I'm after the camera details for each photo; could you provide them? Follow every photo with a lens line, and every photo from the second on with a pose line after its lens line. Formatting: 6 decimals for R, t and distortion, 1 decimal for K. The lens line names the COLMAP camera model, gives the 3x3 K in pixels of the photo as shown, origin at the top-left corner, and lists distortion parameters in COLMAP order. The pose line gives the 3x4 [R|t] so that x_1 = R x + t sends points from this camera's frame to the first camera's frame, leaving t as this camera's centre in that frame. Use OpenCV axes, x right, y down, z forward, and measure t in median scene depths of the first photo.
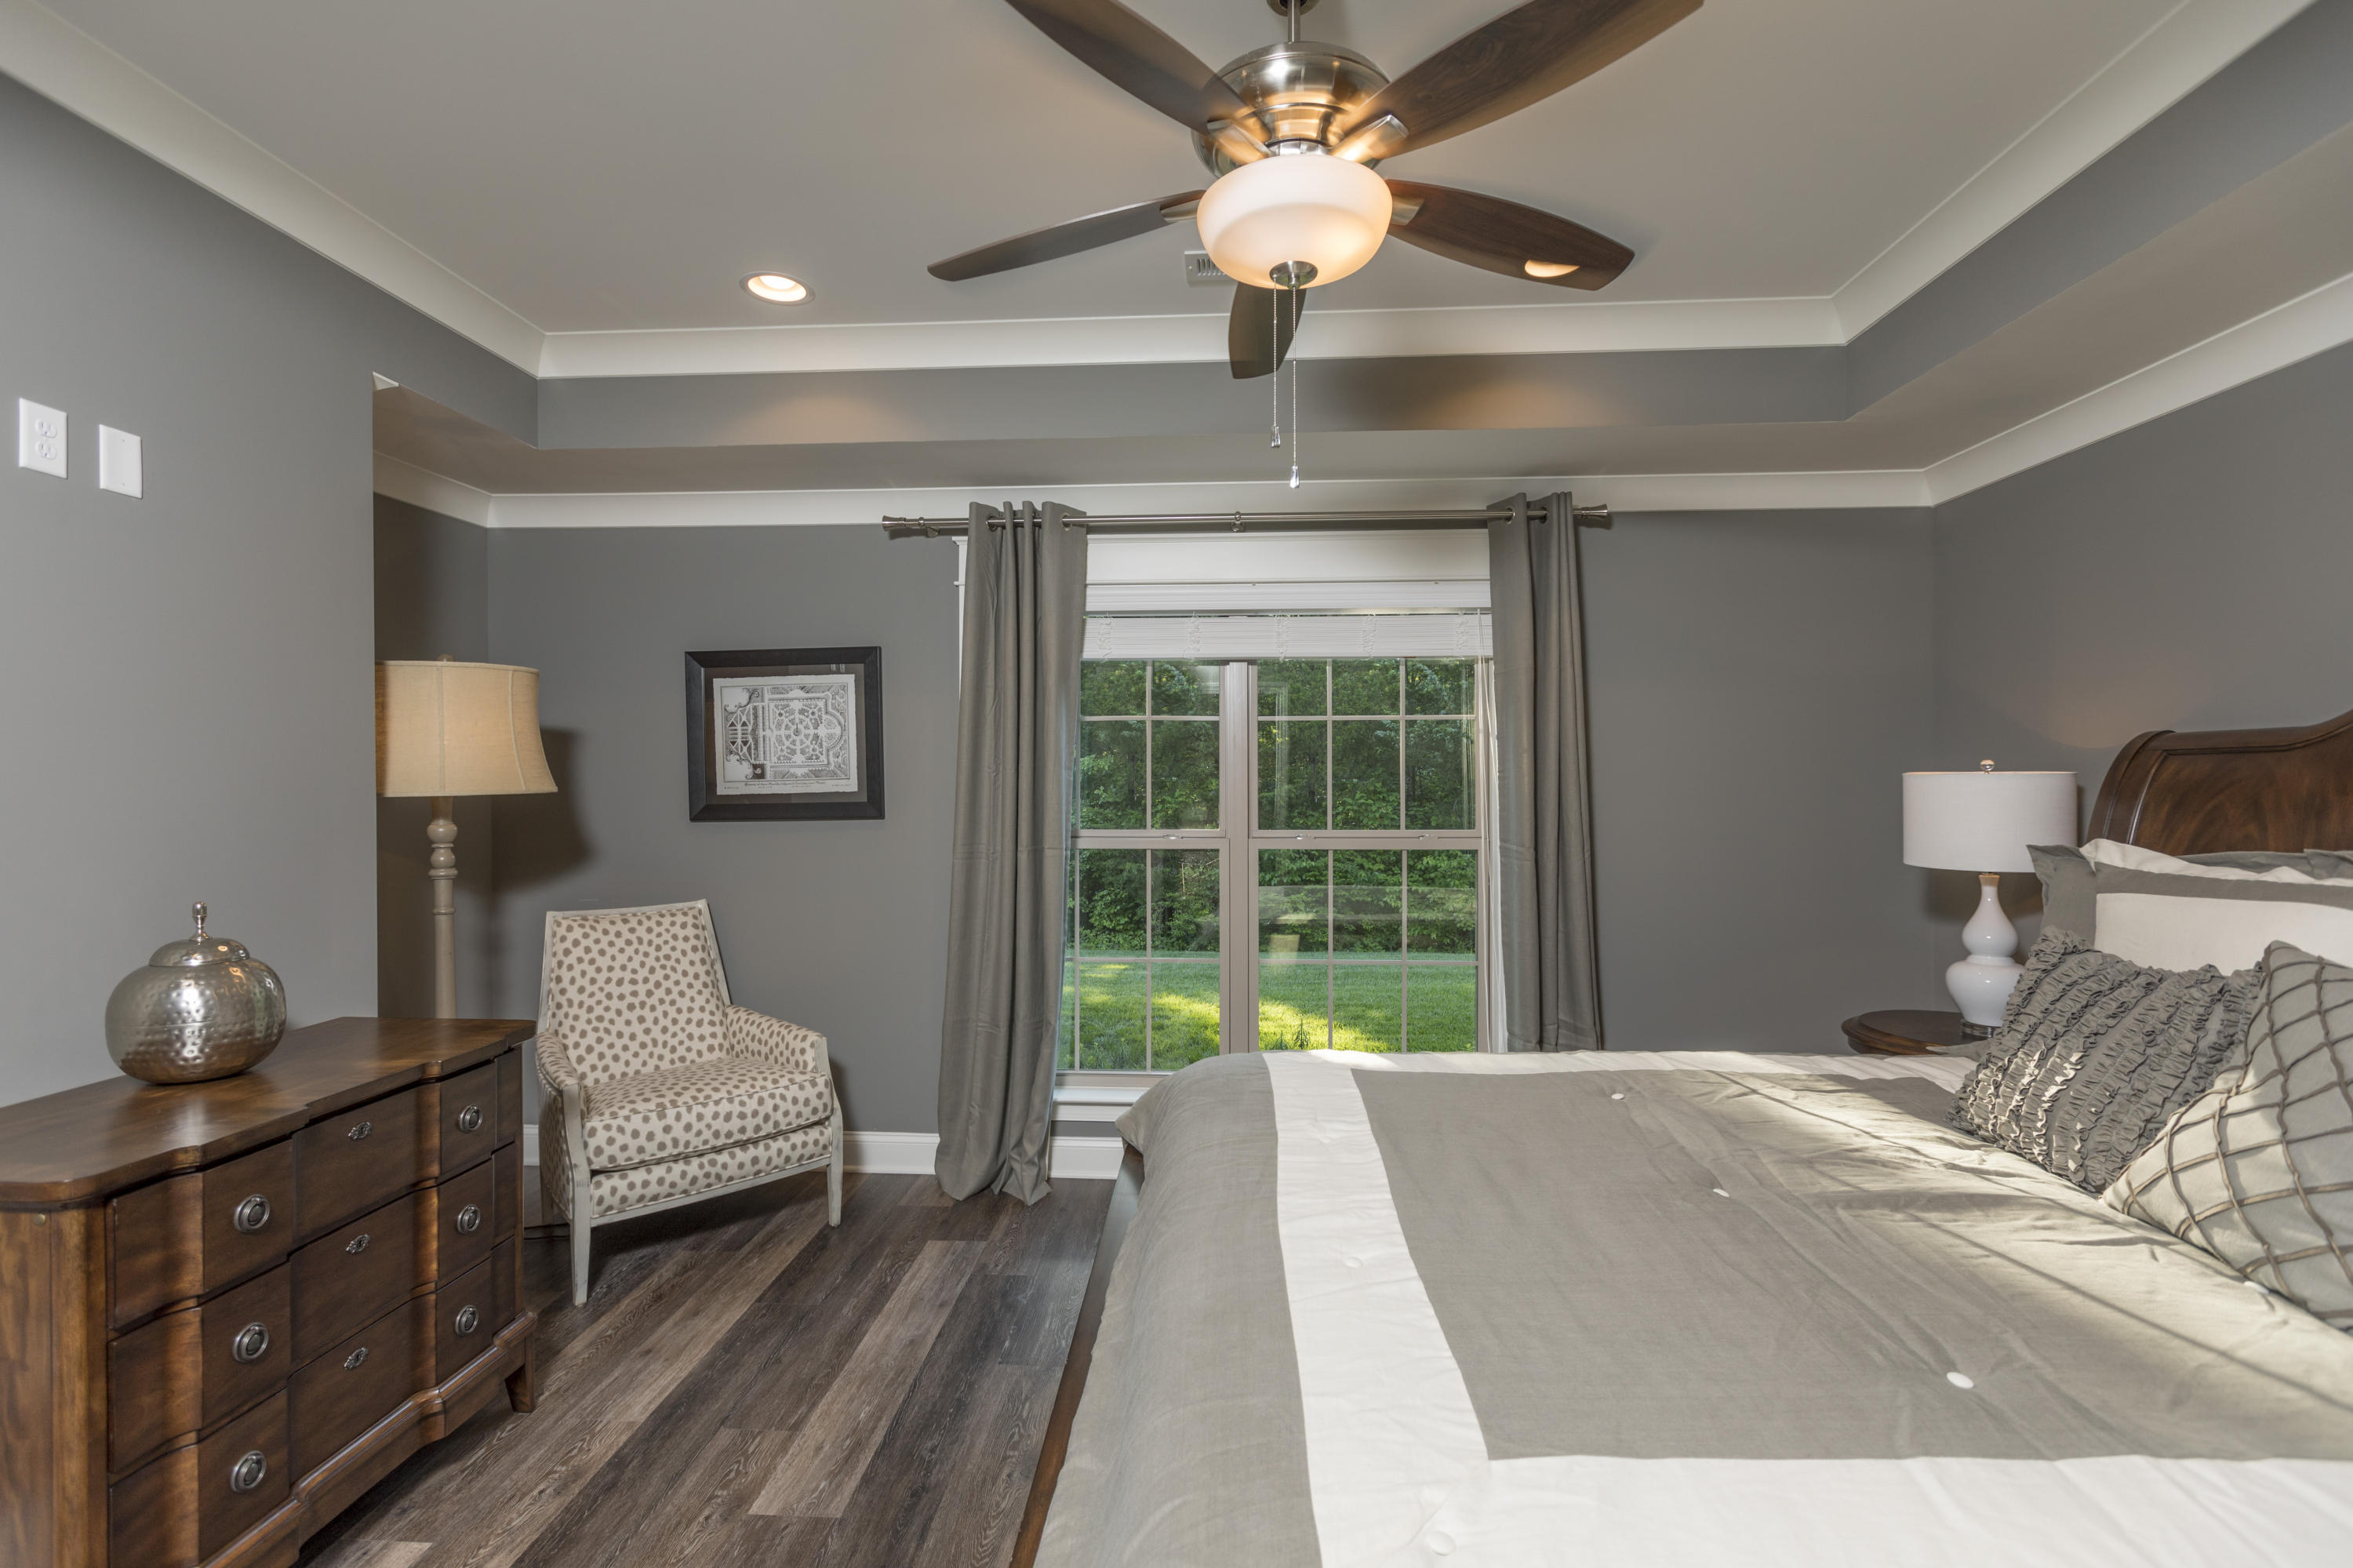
lens RADIAL K [[1043.4, 0, 1154.2], [0, 1043.4, 785.9], [0, 0, 1]] dist [0.000129, -0.002321]
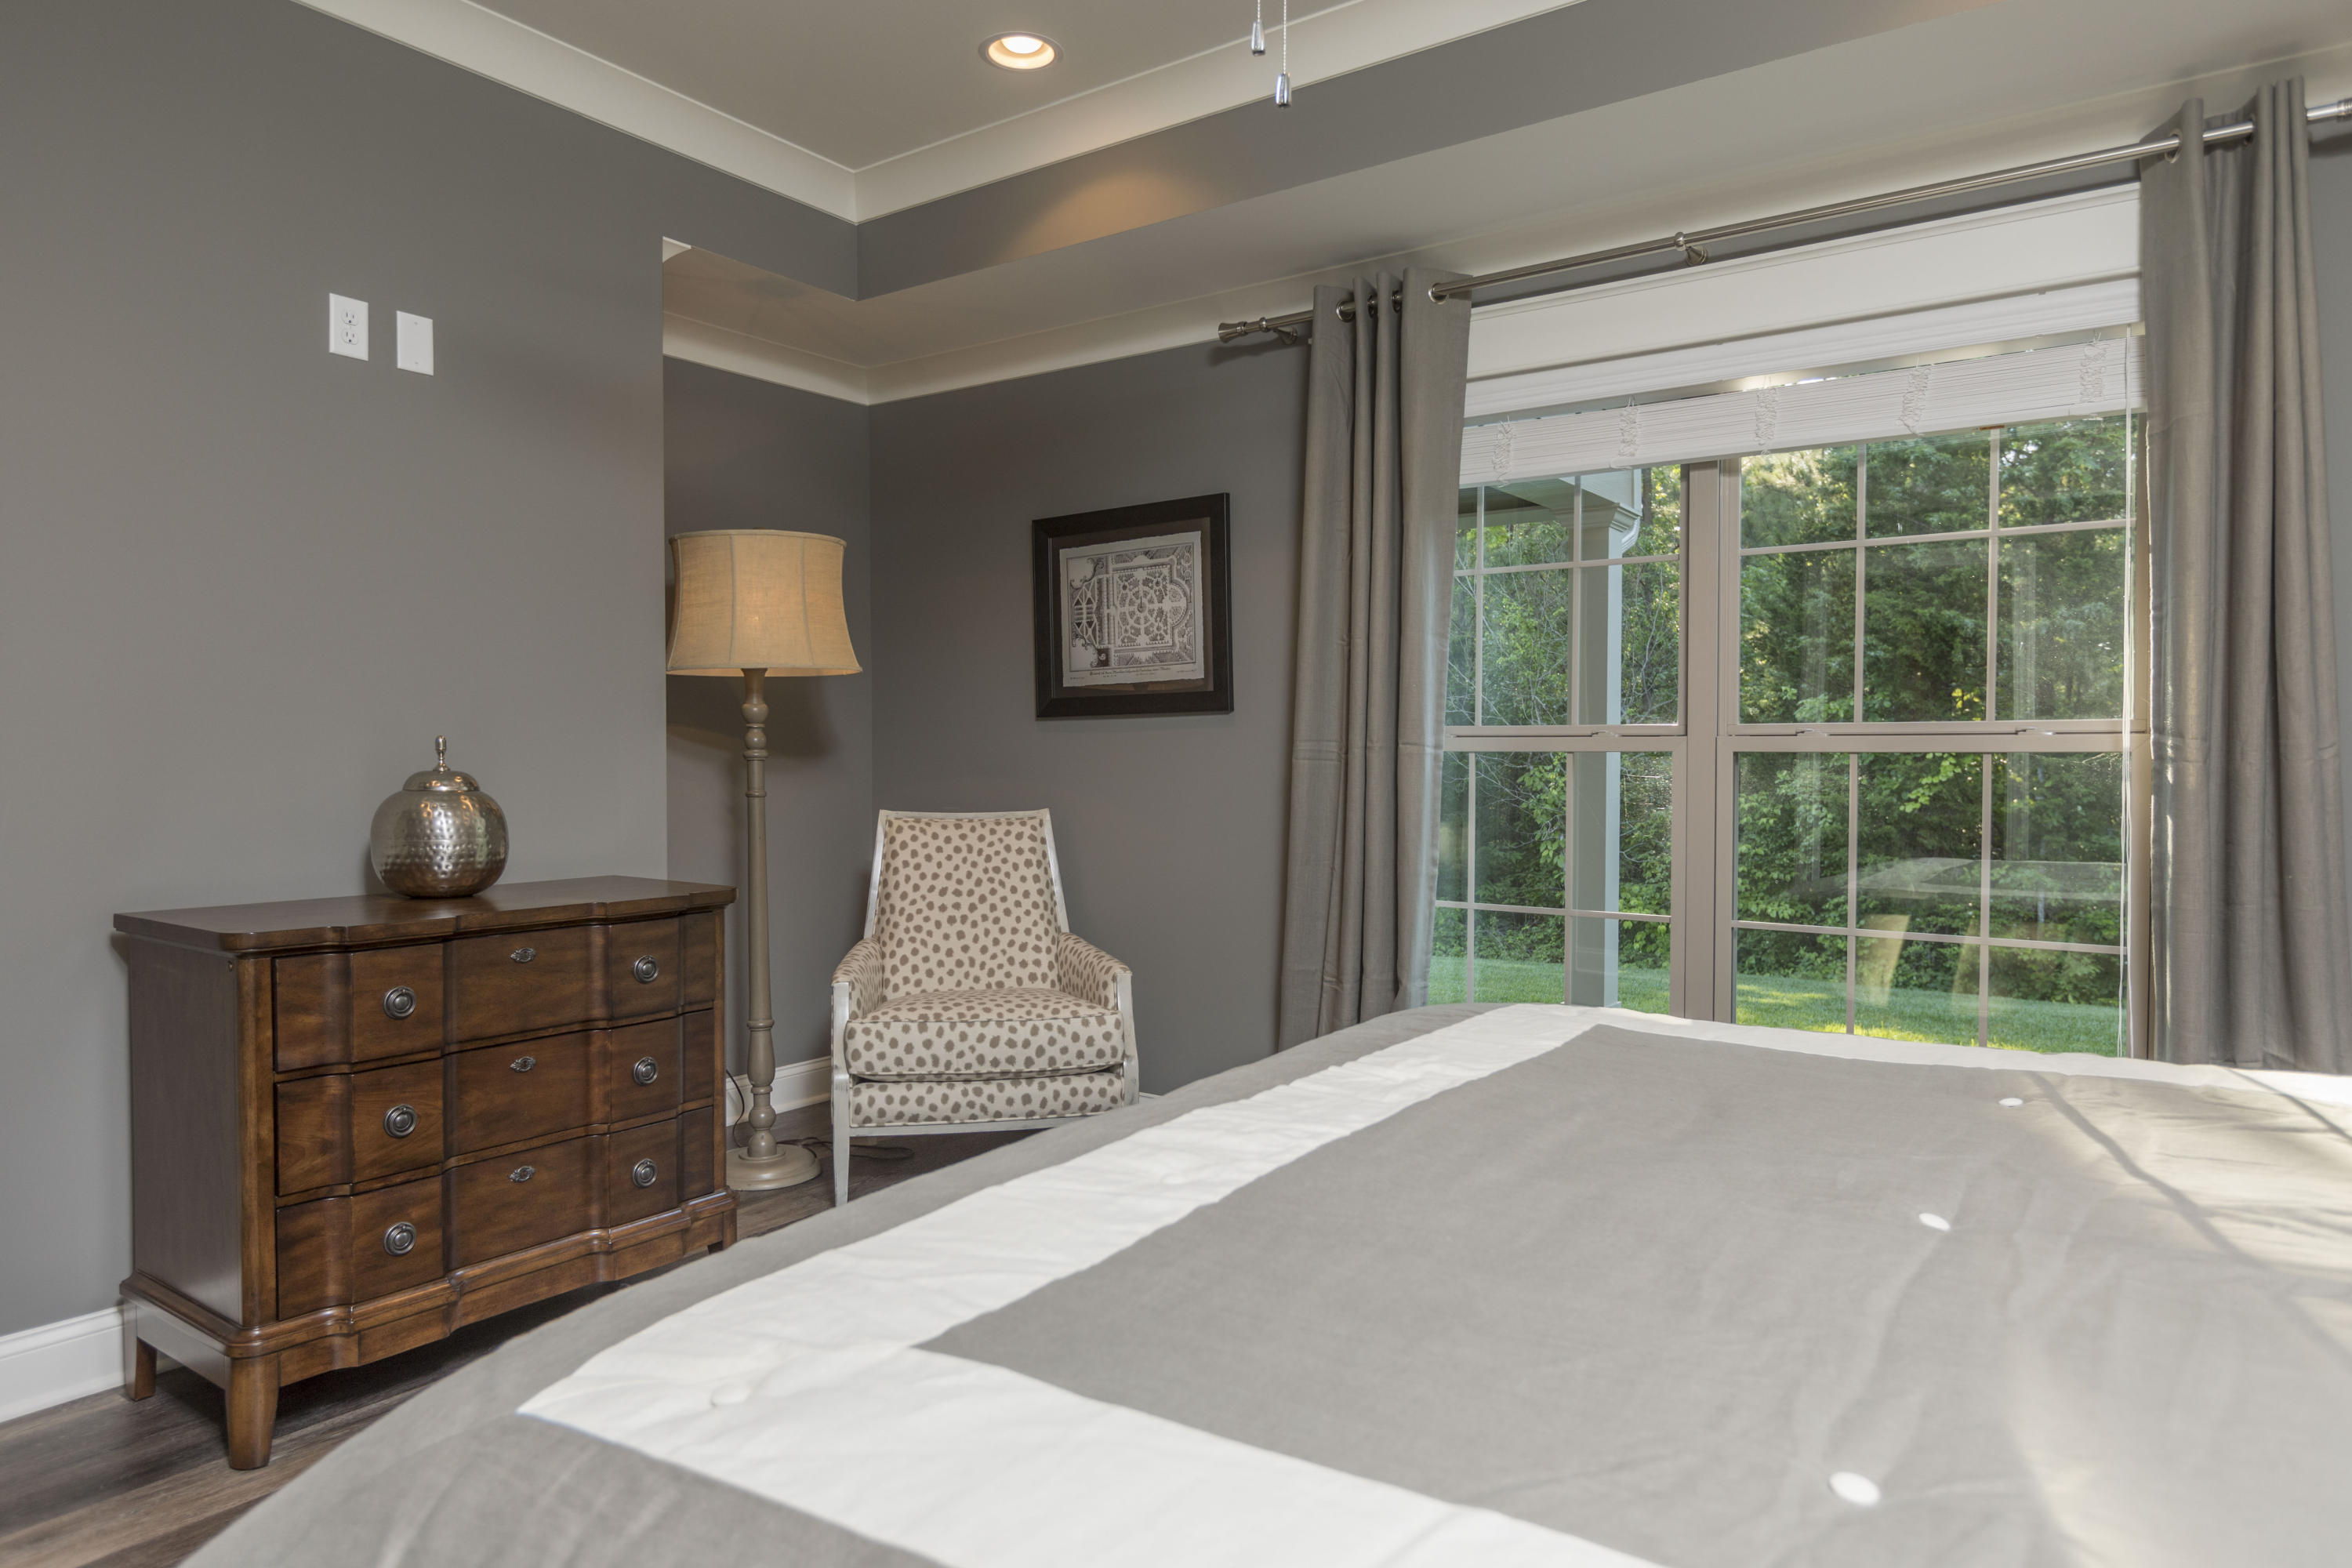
lens RADIAL K [[1388.6, 0, 1156.7], [0, 1388.6, 766.1], [0, 0, 1]] dist [-0.006060, 0.002341]
pose [[0.856706, 0.011331, -0.515681, 0.279766], [-0.006506, 0.999917, 0.011164, 0.072981], [0.515765, -0.006210, 0.856708, 0.086281]]
